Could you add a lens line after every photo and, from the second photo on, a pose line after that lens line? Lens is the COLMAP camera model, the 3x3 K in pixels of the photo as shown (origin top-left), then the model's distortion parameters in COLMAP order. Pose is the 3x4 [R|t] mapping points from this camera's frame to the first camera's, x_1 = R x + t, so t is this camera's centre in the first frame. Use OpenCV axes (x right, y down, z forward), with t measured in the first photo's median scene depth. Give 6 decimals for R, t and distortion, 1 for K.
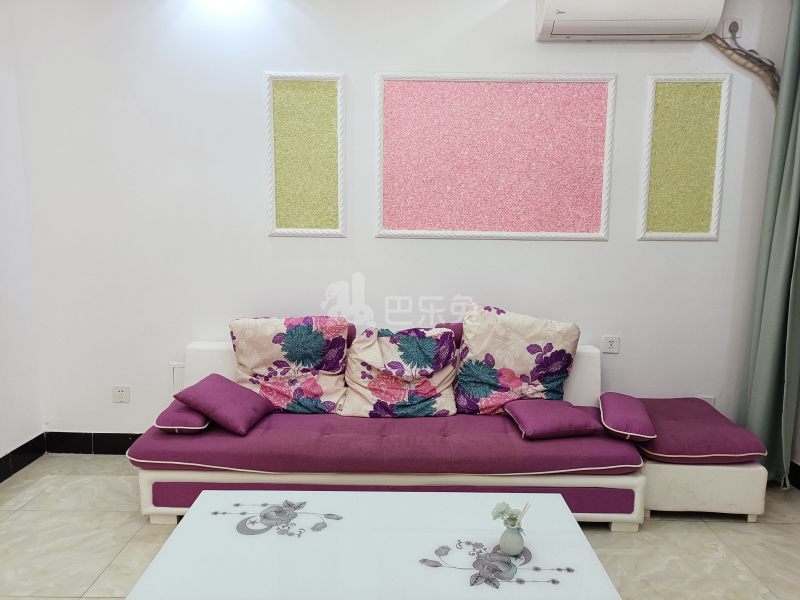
lens RADIAL K [[610.0, 0, 400.6], [0, 610.0, 297.9], [0, 0, 1]] dist [0.048660, -0.022296]
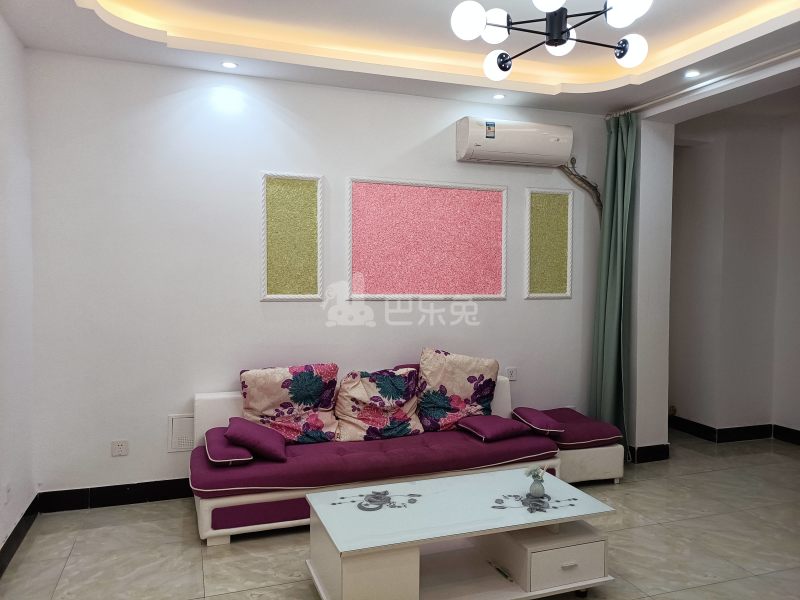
lens RADIAL K [[610.0, 0, 400.6], [0, 610.0, 297.9], [0, 0, 1]] dist [0.048660, -0.022296]
pose [[0.937767, -0.017673, 0.346815, -0.402860], [0.049238, 0.995381, -0.082416, 0.006383], [-0.343757, 0.094363, 0.934306, -0.244819]]
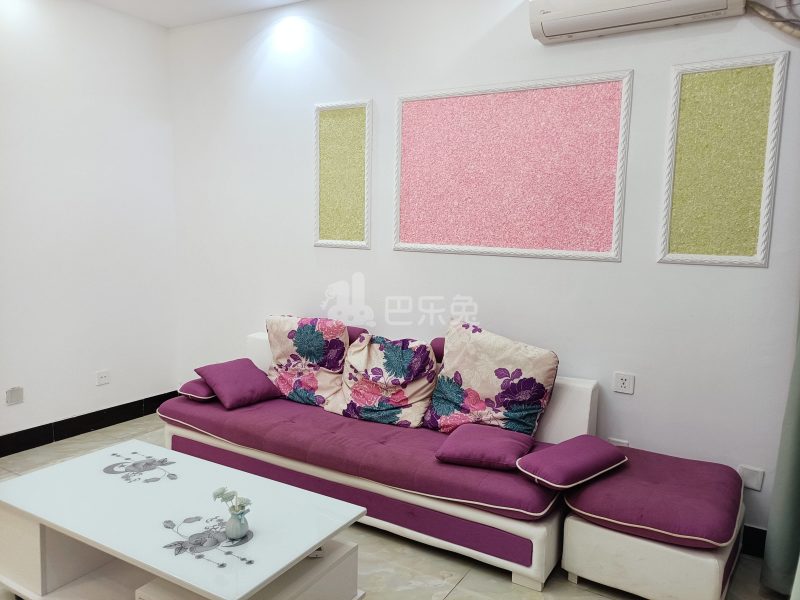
lens RADIAL K [[610.0, 0, 400.6], [0, 610.0, 297.9], [0, 0, 1]] dist [0.048660, -0.022296]
pose [[0.859666, 0.069124, -0.506159, 0.545686], [-0.081967, 0.996630, -0.003107, -0.015522], [0.504239, 0.044159, 0.862435, 0.108113]]
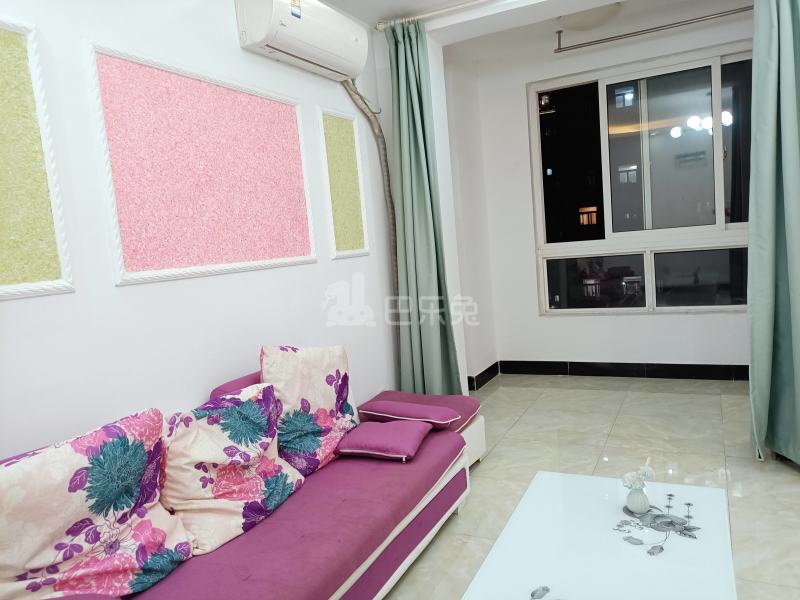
lens RADIAL K [[610.0, 0, 400.6], [0, 610.0, 297.9], [0, 0, 1]] dist [0.048660, -0.022296]
pose [[0.431172, -0.133808, 0.892293, -0.538796], [0.208338, 0.976982, 0.045836, -0.057149], [-0.877887, 0.166135, 0.449124, 0.467233]]
